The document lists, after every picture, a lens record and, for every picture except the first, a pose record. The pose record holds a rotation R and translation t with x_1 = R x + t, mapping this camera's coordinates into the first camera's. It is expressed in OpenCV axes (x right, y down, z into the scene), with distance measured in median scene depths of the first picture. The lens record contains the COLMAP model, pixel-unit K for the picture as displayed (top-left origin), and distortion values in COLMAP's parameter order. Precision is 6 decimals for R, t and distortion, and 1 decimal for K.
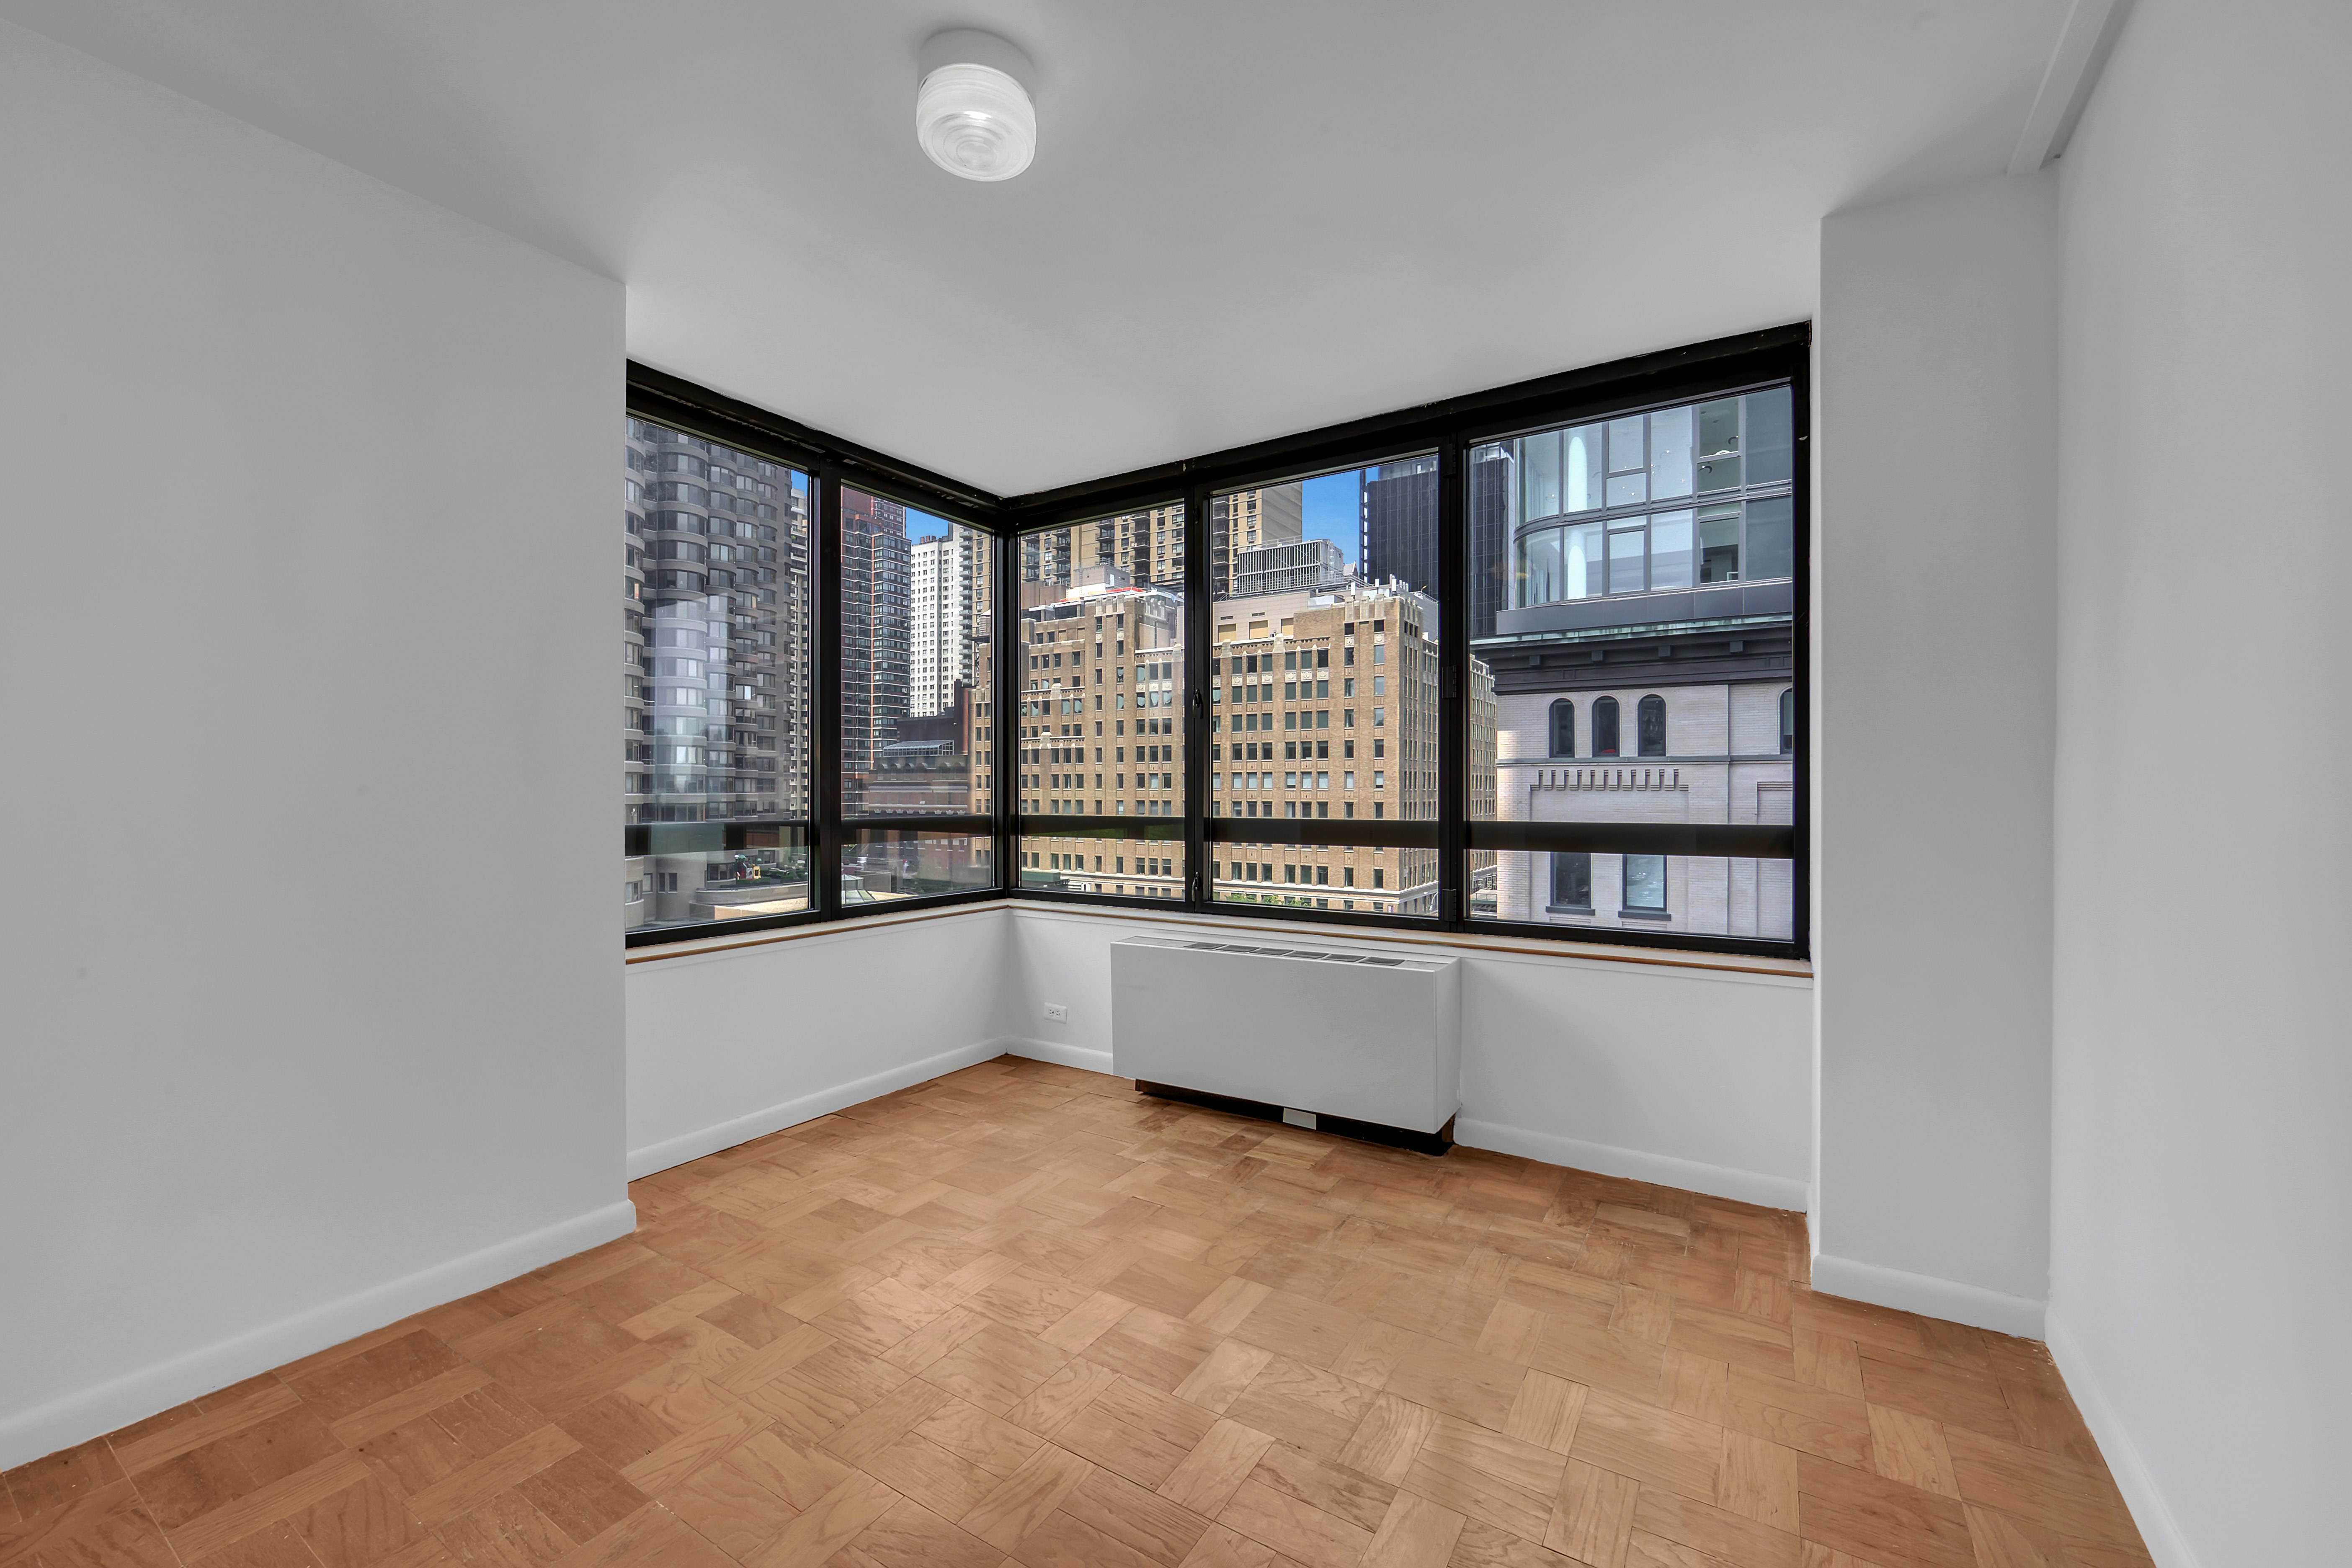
lens RADIAL K [[962.6, 0, 1178.2], [0, 962.6, 791.4], [0, 0, 1]] dist [-0.010053, 0.000418]
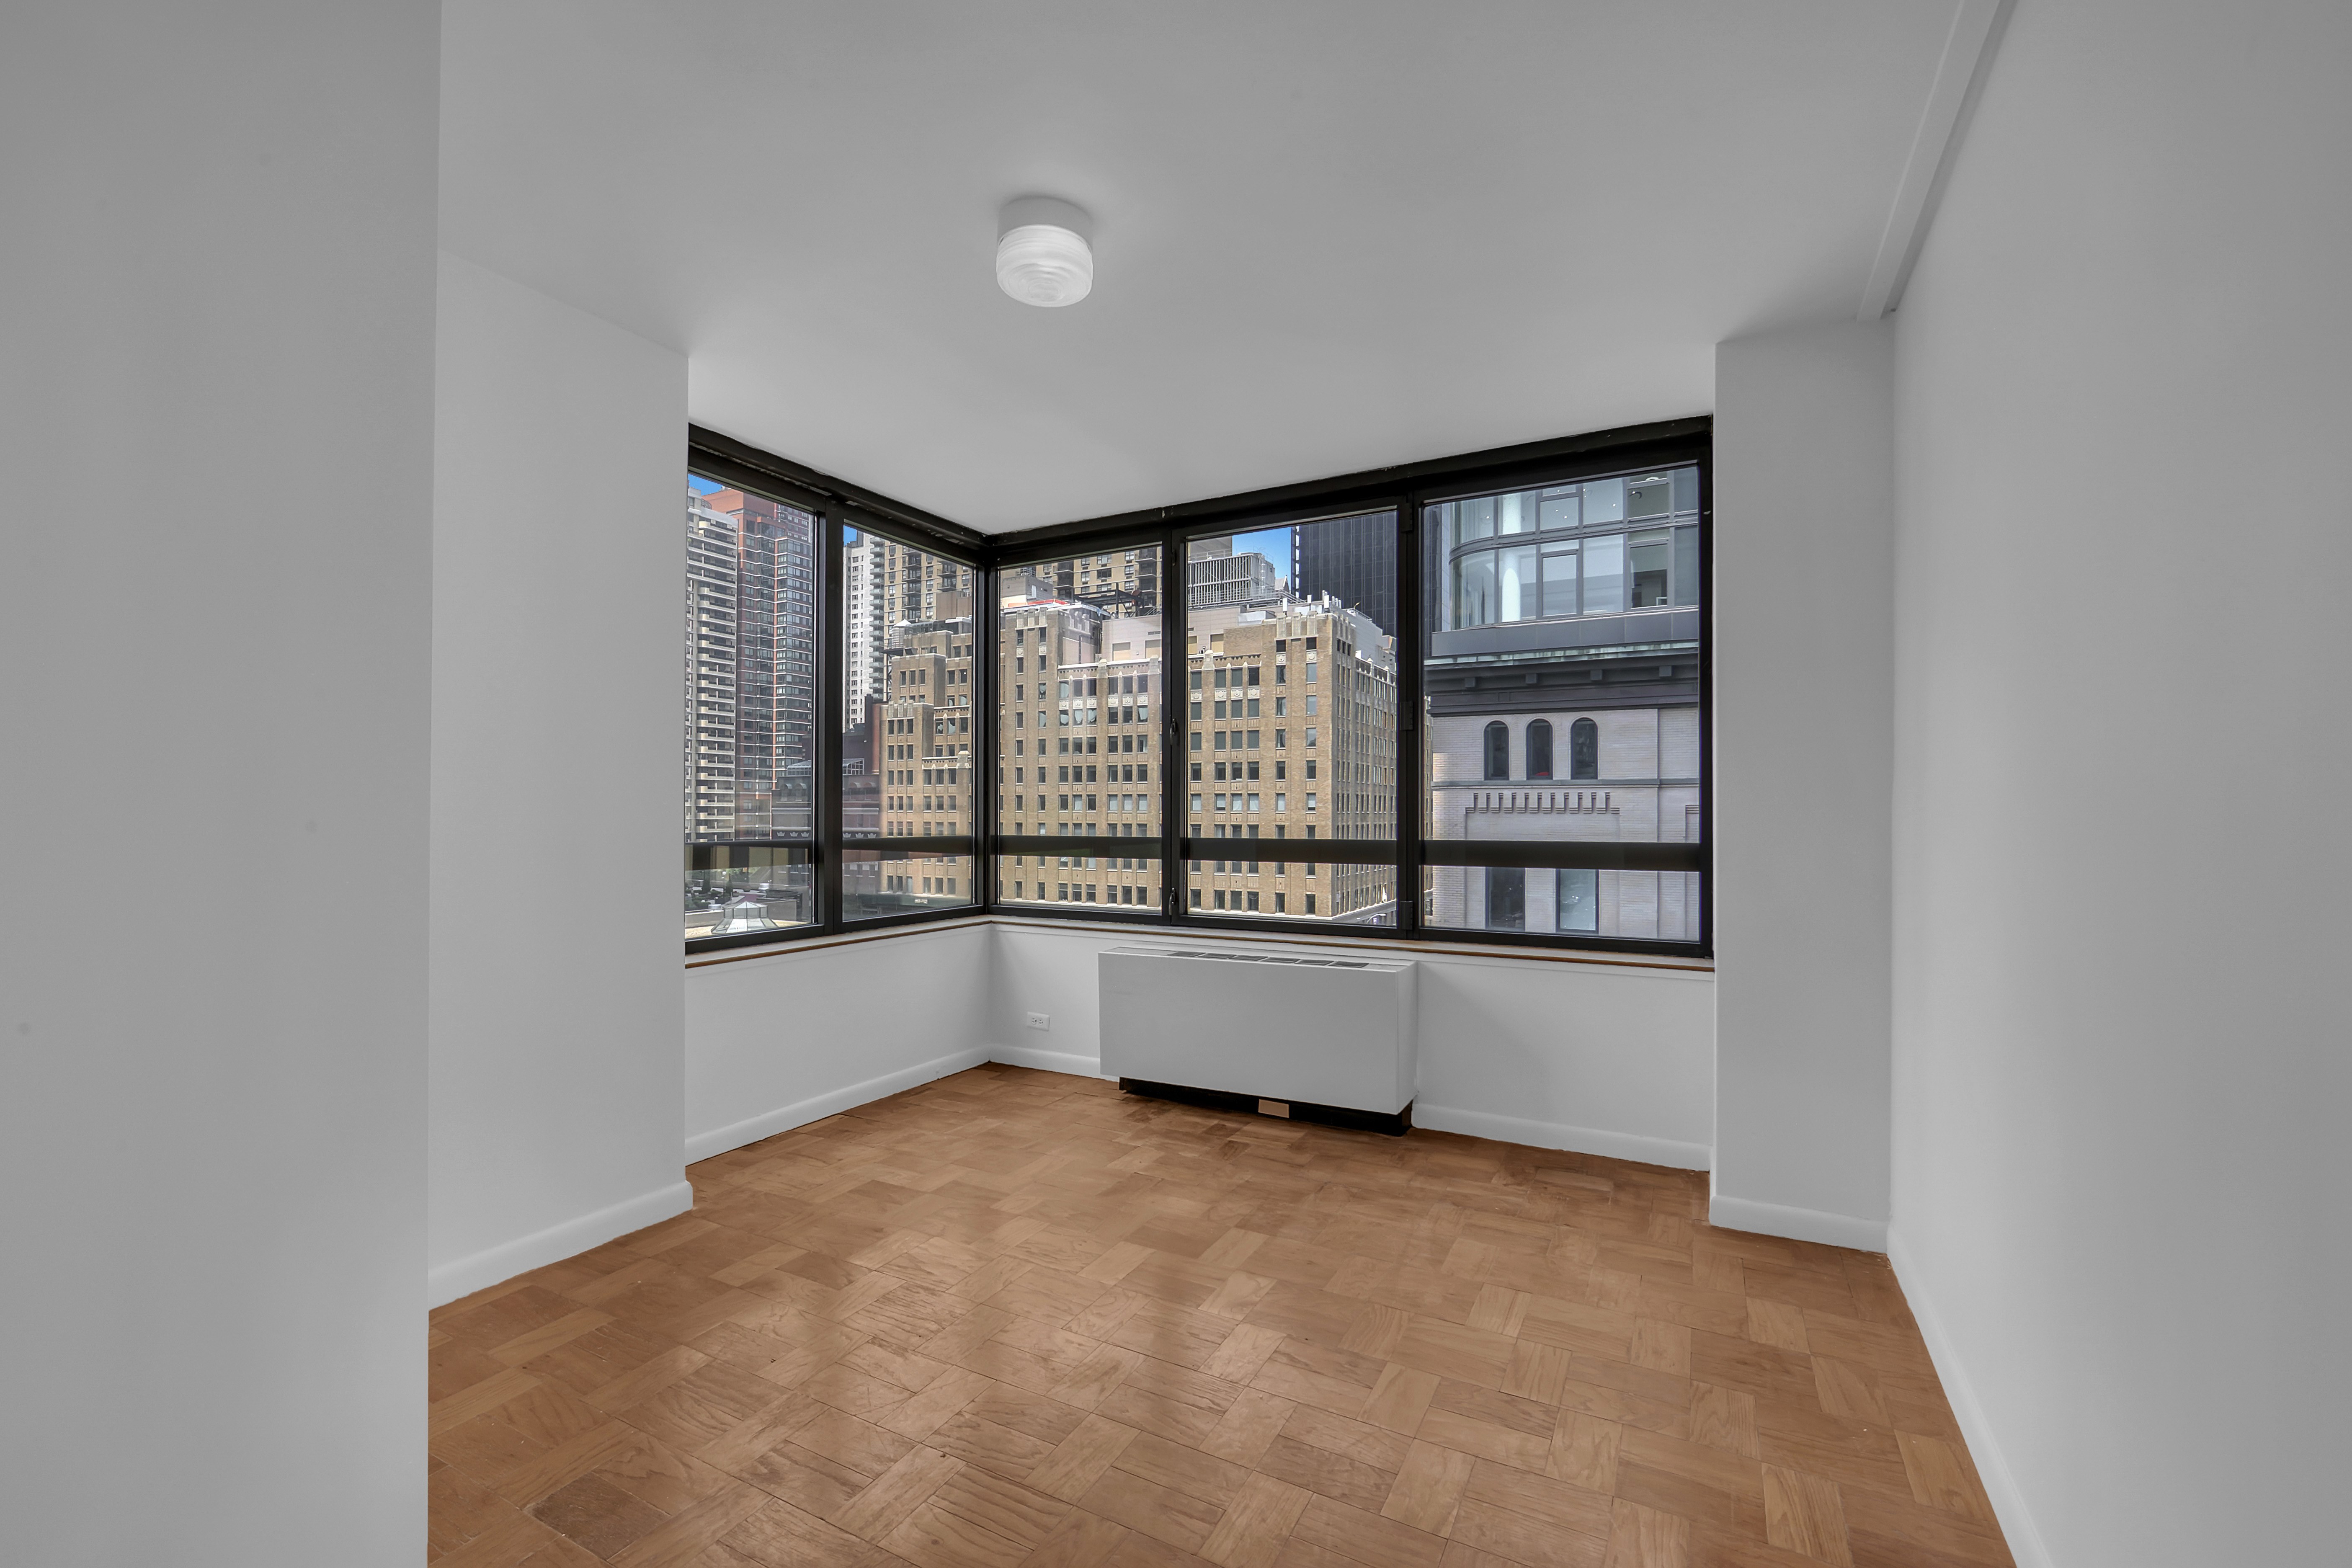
lens RADIAL K [[1011.1, 0, 1169.0], [0, 1011.1, 808.3], [0, 0, 1]] dist [-0.010975, 0.000042]
pose [[0.997721, 0.001822, 0.067452, -0.054169], [-0.001457, 0.999984, -0.005461, 0.000568], [-0.067461, 0.005350, 0.997708, -0.114279]]
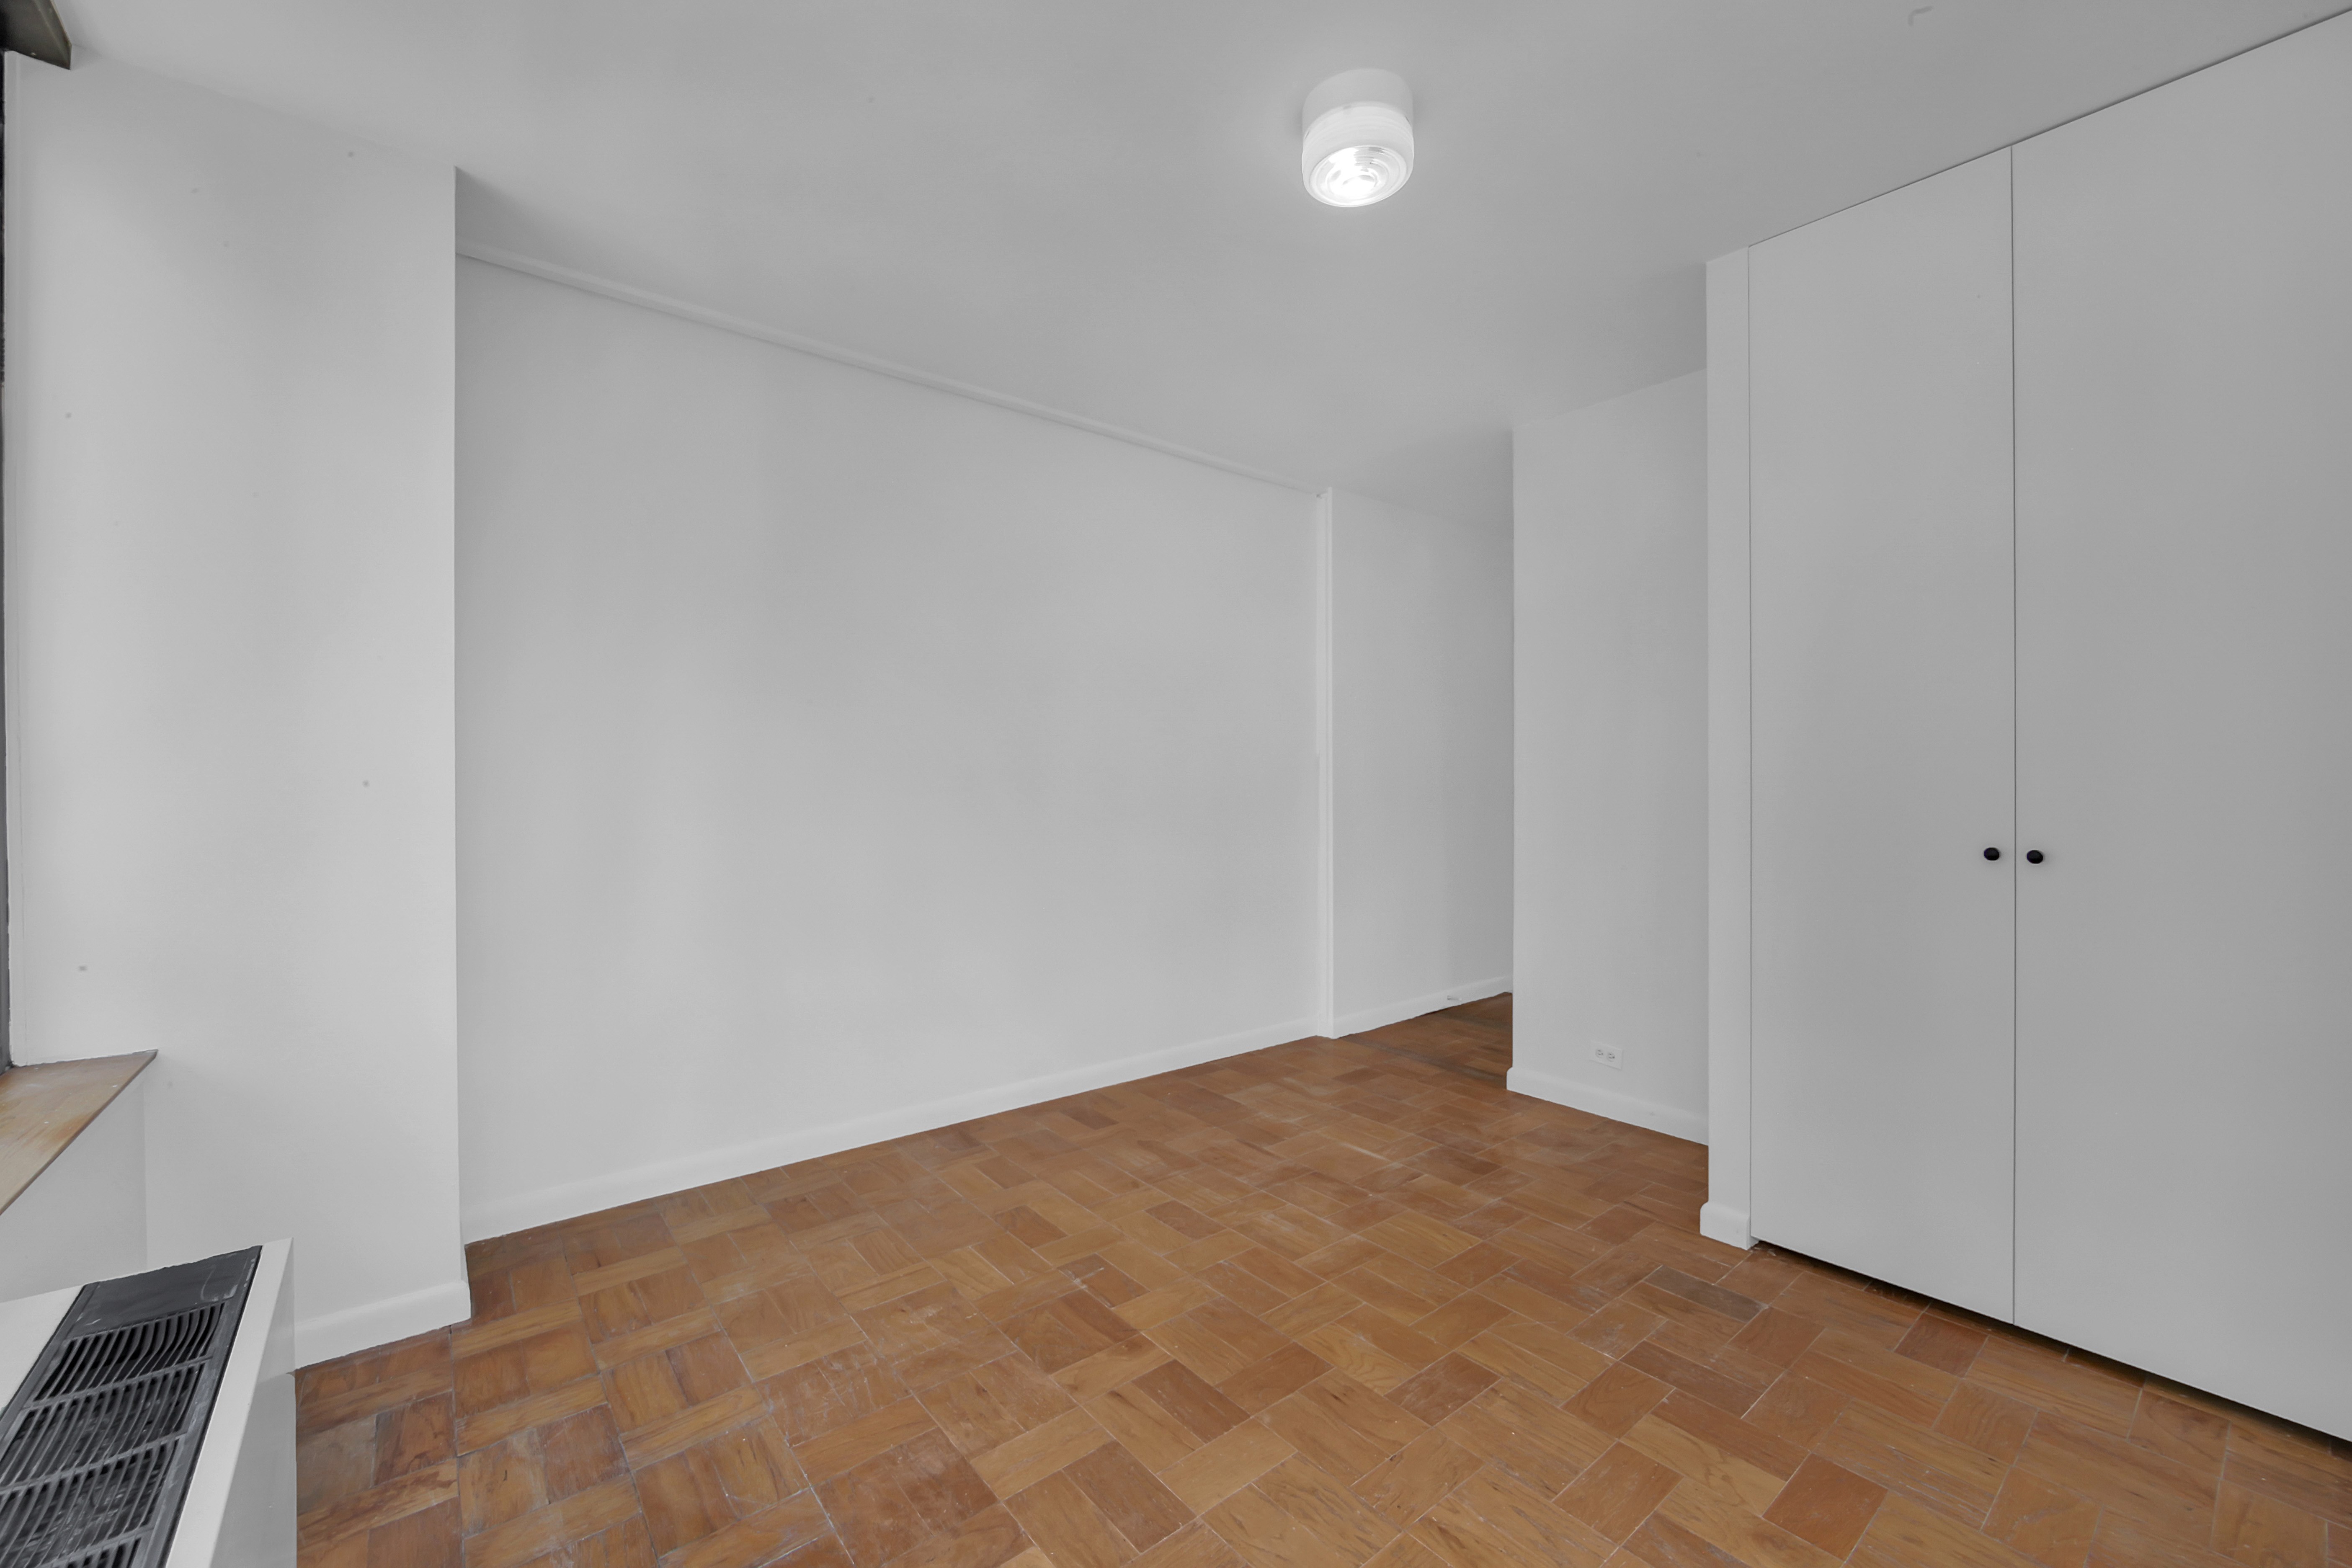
lens RADIAL K [[952.9, 0, 1178.3], [0, 952.9, 770.4], [0, 0, 1]] dist [-0.009030, 0.001306]
pose [[-0.947578, 0.000485, 0.319524, -0.143118], [0.001364, 0.999996, 0.002528, -0.007186], [-0.319521, 0.002831, -0.947575, 0.822922]]
